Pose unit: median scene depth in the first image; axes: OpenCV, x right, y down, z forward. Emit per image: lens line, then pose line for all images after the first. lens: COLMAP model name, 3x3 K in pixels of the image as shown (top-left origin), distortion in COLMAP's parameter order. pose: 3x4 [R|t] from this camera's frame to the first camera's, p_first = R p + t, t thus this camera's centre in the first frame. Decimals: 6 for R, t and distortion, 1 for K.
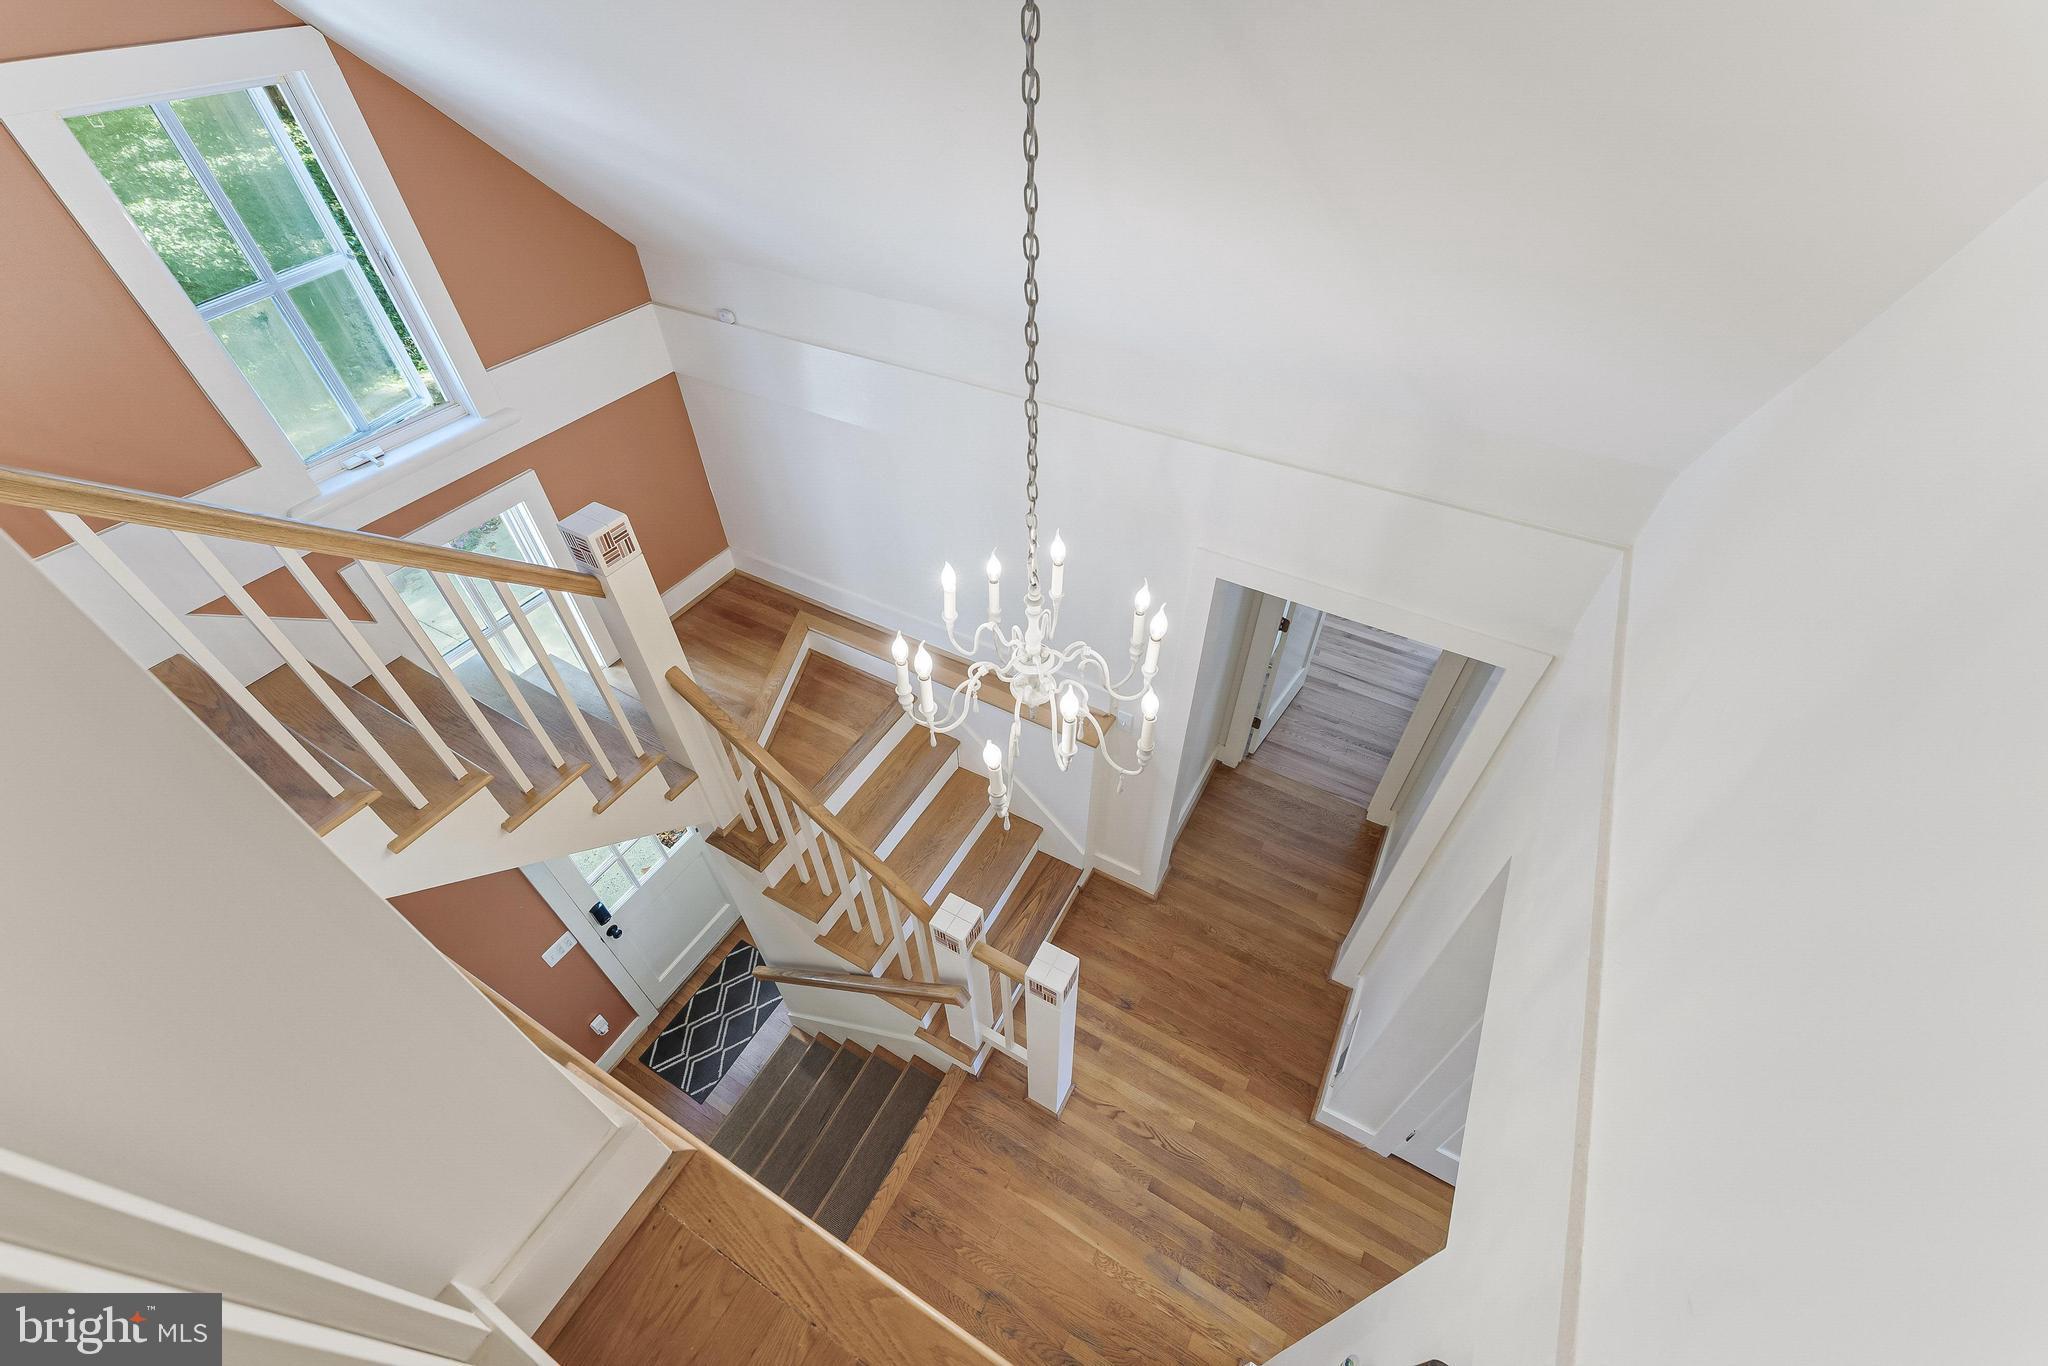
lens RADIAL K [[817.5, 0, 1027.5], [0, 817.5, 688.7], [0, 0, 1]] dist [0.008396, 0.000337]
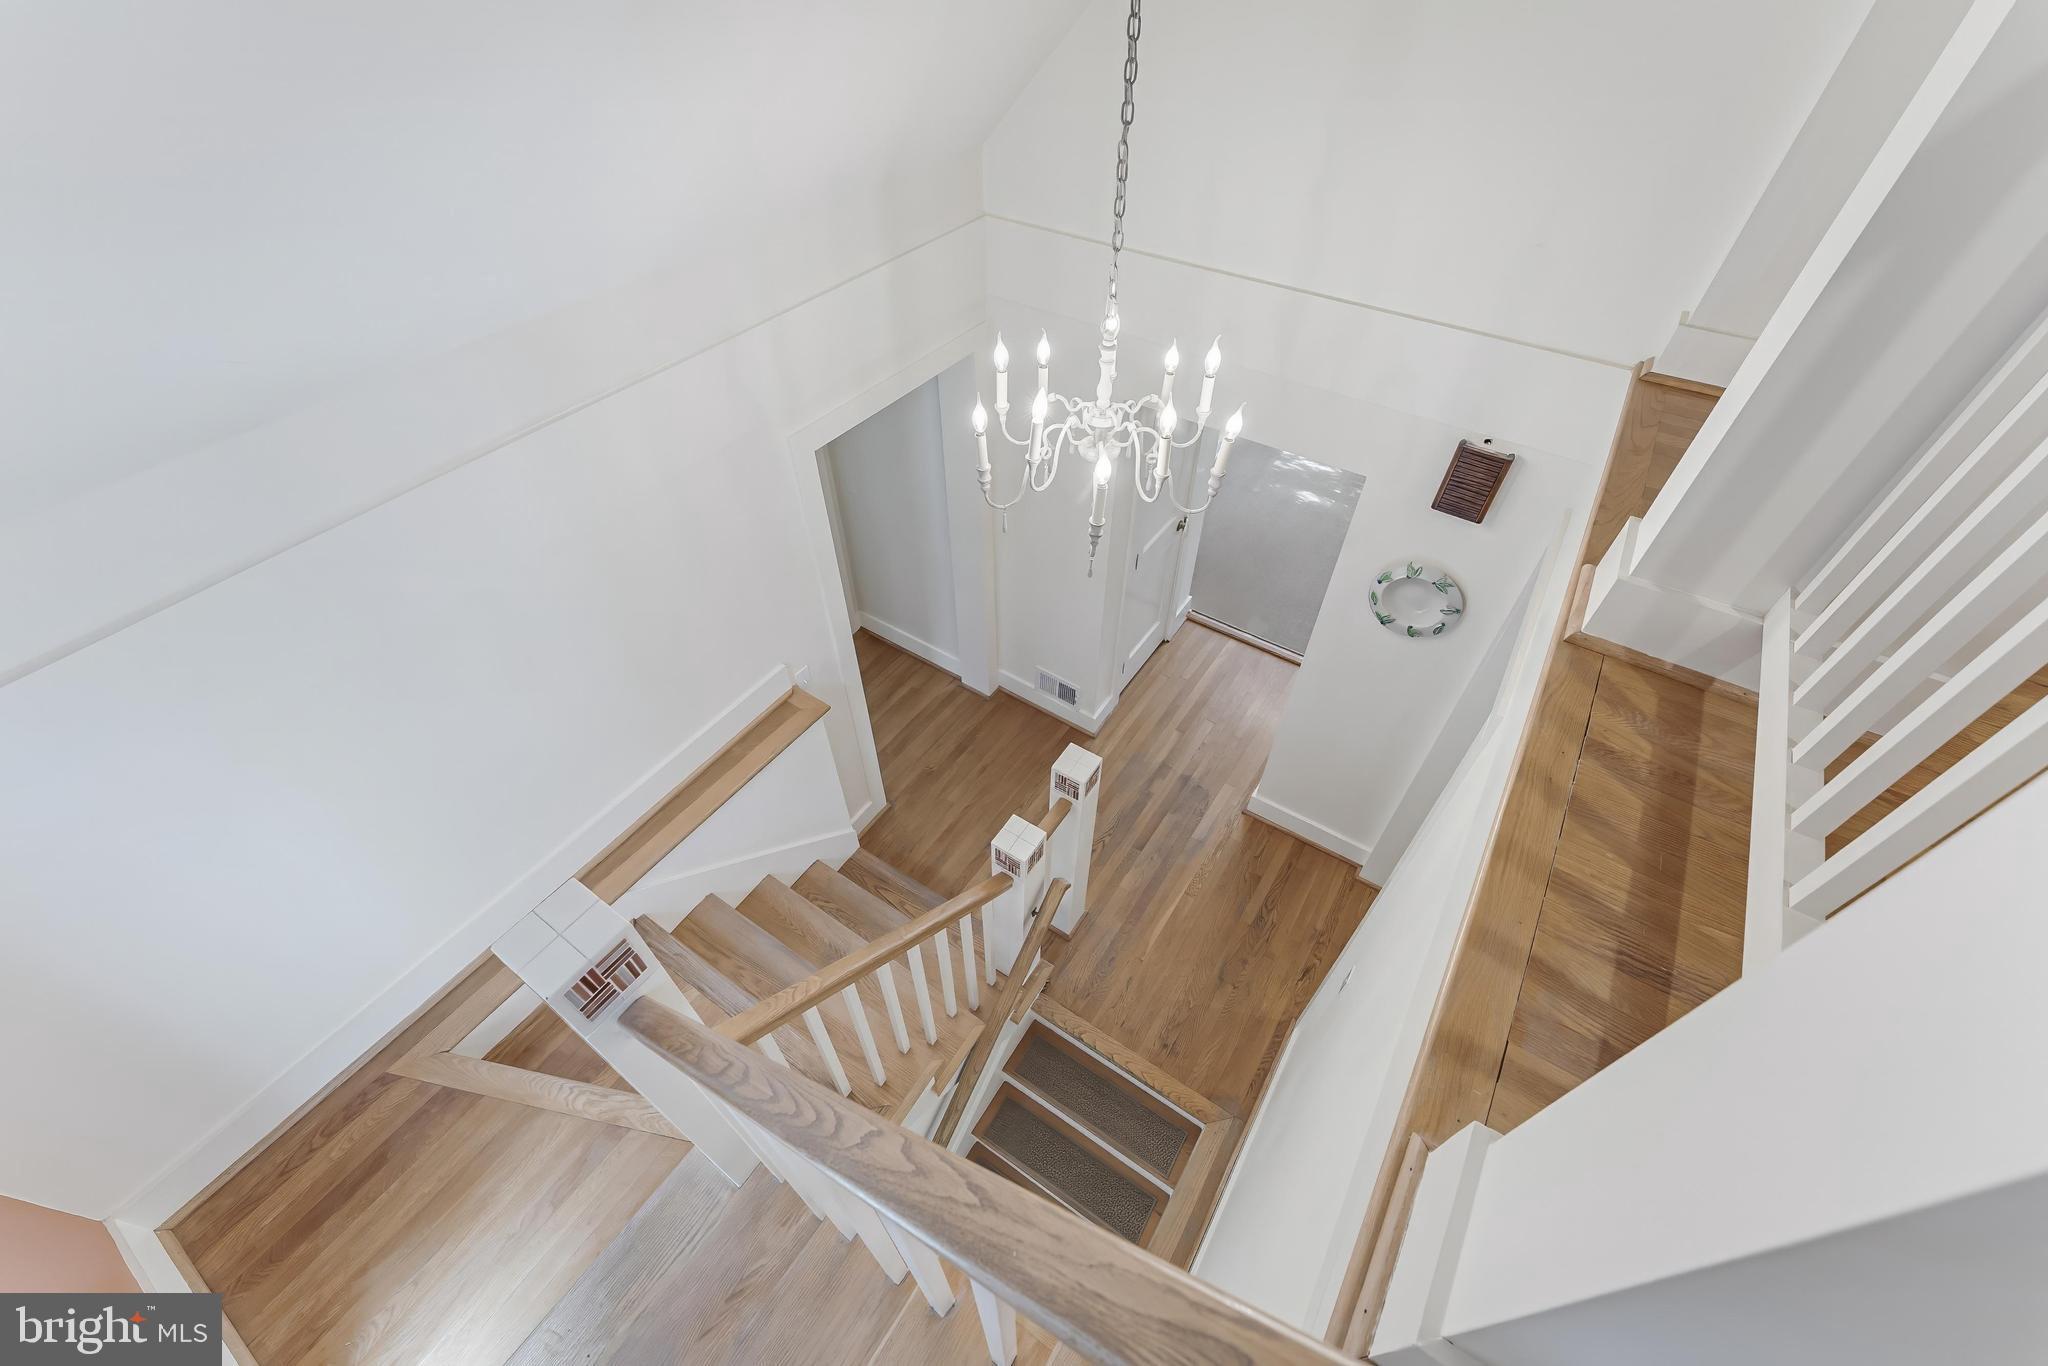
lens RADIAL K [[817.5, 0, 1024.3], [0, 817.5, 678.0], [0, 0, 1]] dist [0.008396, 0.000337]
pose [[0.077724, -0.718411, 0.691263, -0.472174], [0.704366, 0.530267, 0.471896, -0.210848], [-0.705569, 0.450224, 0.547239, 0.288466]]
